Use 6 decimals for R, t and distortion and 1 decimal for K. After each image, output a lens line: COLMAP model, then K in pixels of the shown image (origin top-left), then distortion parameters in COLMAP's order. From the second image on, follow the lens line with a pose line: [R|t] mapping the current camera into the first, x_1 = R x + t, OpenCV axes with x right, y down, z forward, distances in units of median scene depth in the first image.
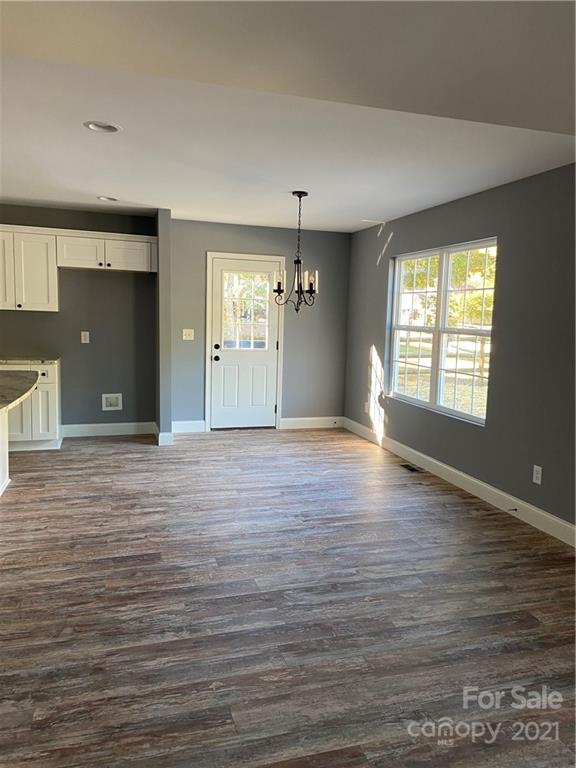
lens RADIAL K [[576.2, 0, 297.2], [0, 576.2, 377.6], [0, 0, 1]] dist [0.116287, -0.137620]
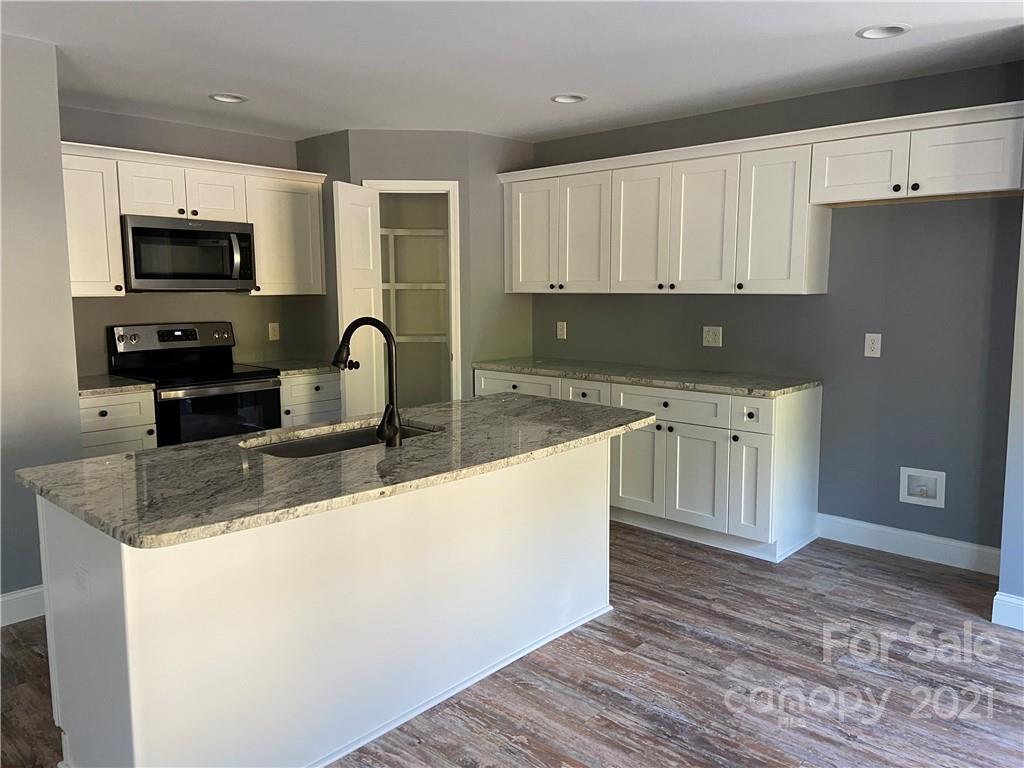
lens RADIAL K [[768.2, 0, 505.7], [0, 768.2, 372.4], [0, 0, 1]] dist [0.116287, -0.137620]
pose [[0.488282, 0.069236, -0.869935, 0.083528], [-0.077447, 0.996353, 0.035827, -0.069942], [0.869242, 0.049880, 0.491864, 0.633352]]
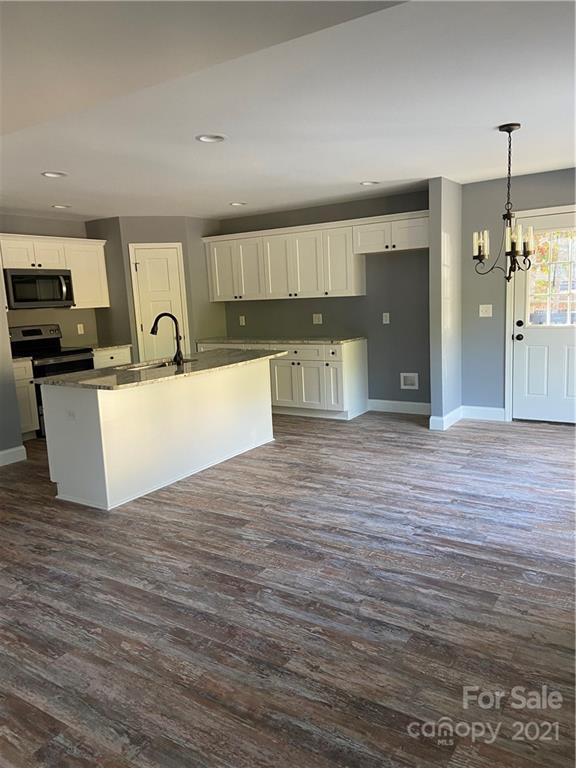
lens RADIAL K [[576.2, 0, 291.5], [0, 576.2, 382.2], [0, 0, 1]] dist [0.116287, -0.137620]
pose [[0.627115, 0.061053, -0.776531, 0.529029], [-0.019332, 0.997836, 0.062840, -0.024318], [0.778687, -0.024396, 0.626938, 0.318567]]
